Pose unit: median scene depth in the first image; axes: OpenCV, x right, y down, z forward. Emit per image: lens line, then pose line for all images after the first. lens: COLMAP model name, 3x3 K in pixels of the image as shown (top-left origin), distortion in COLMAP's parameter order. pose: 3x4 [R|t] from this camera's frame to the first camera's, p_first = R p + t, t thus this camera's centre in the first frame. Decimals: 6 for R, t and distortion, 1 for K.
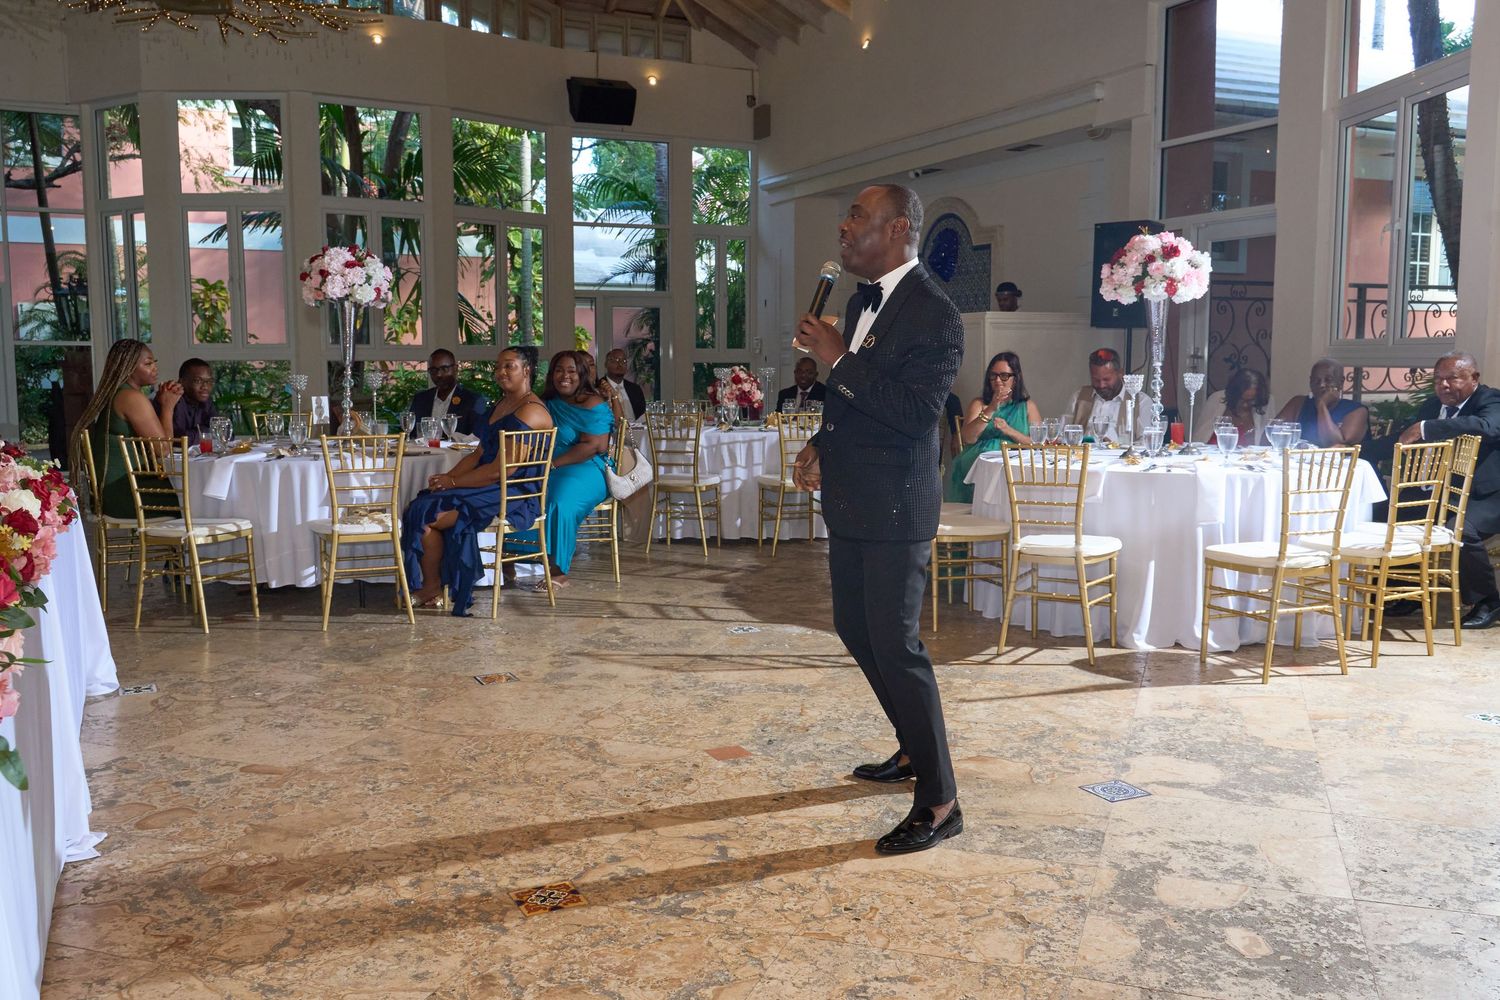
lens RADIAL K [[1249.4, 0, 745.8], [0, 1249.4, 497.2], [0, 0, 1]] dist [-0.000234, 0.008159]
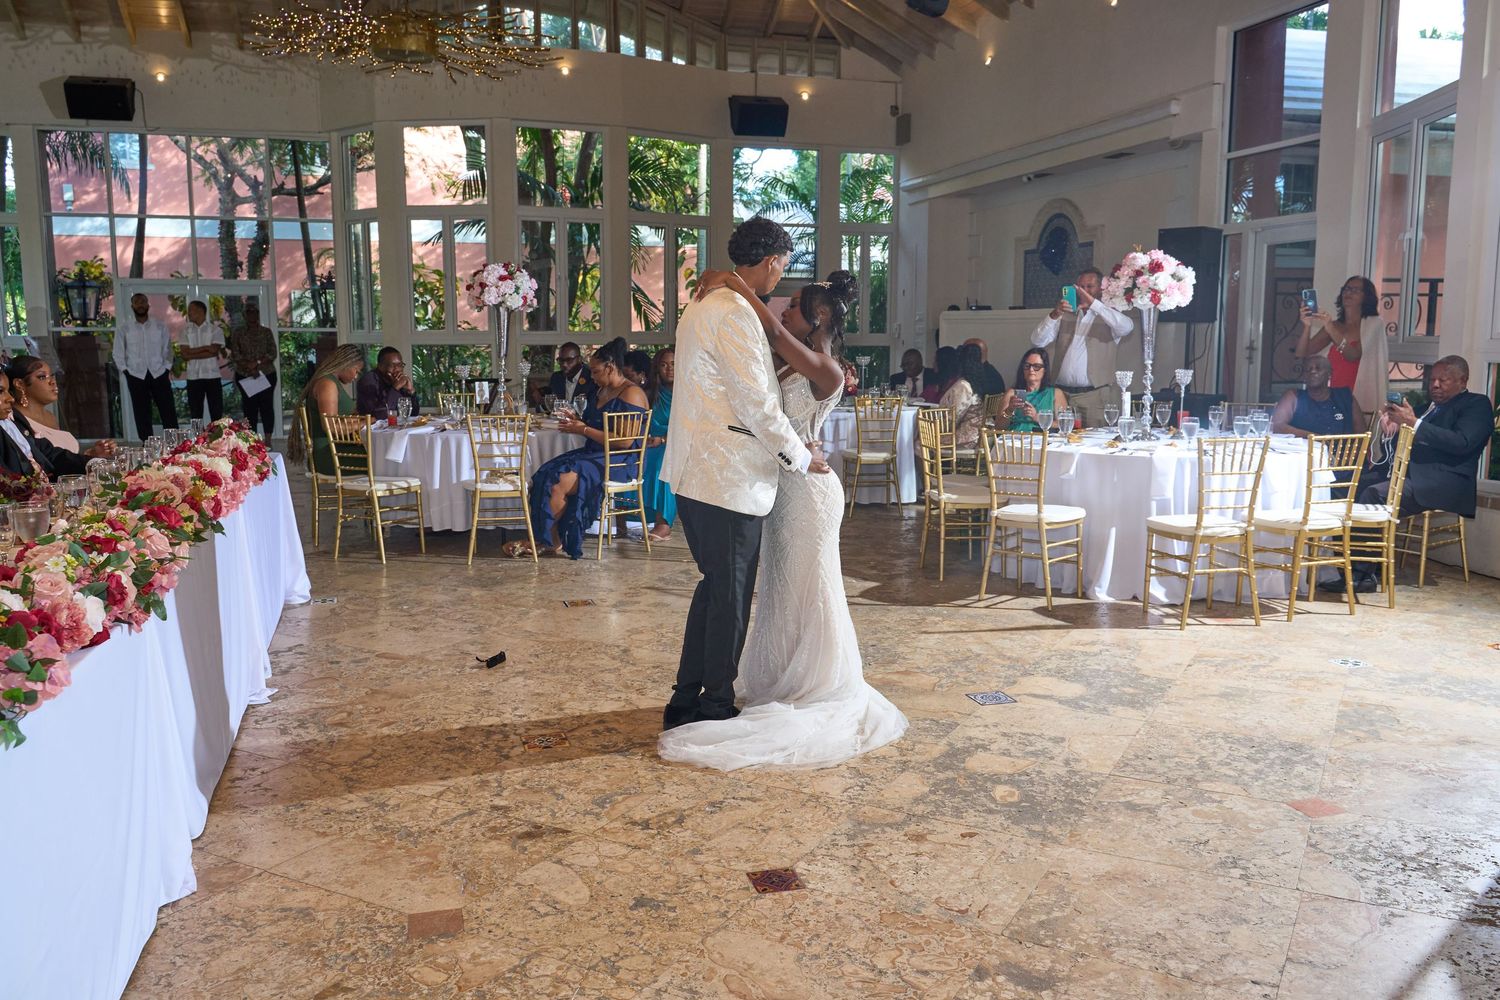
lens RADIAL K [[1150.0, 0, 749.2], [0, 1150.0, 495.9], [0, 0, 1]] dist [0.003988, 0.009805]
pose [[0.988039, 0.022850, -0.152501, 0.133393], [-0.018510, 0.999384, 0.029821, -0.006176], [0.153088, -0.026641, 0.987853, -0.140268]]
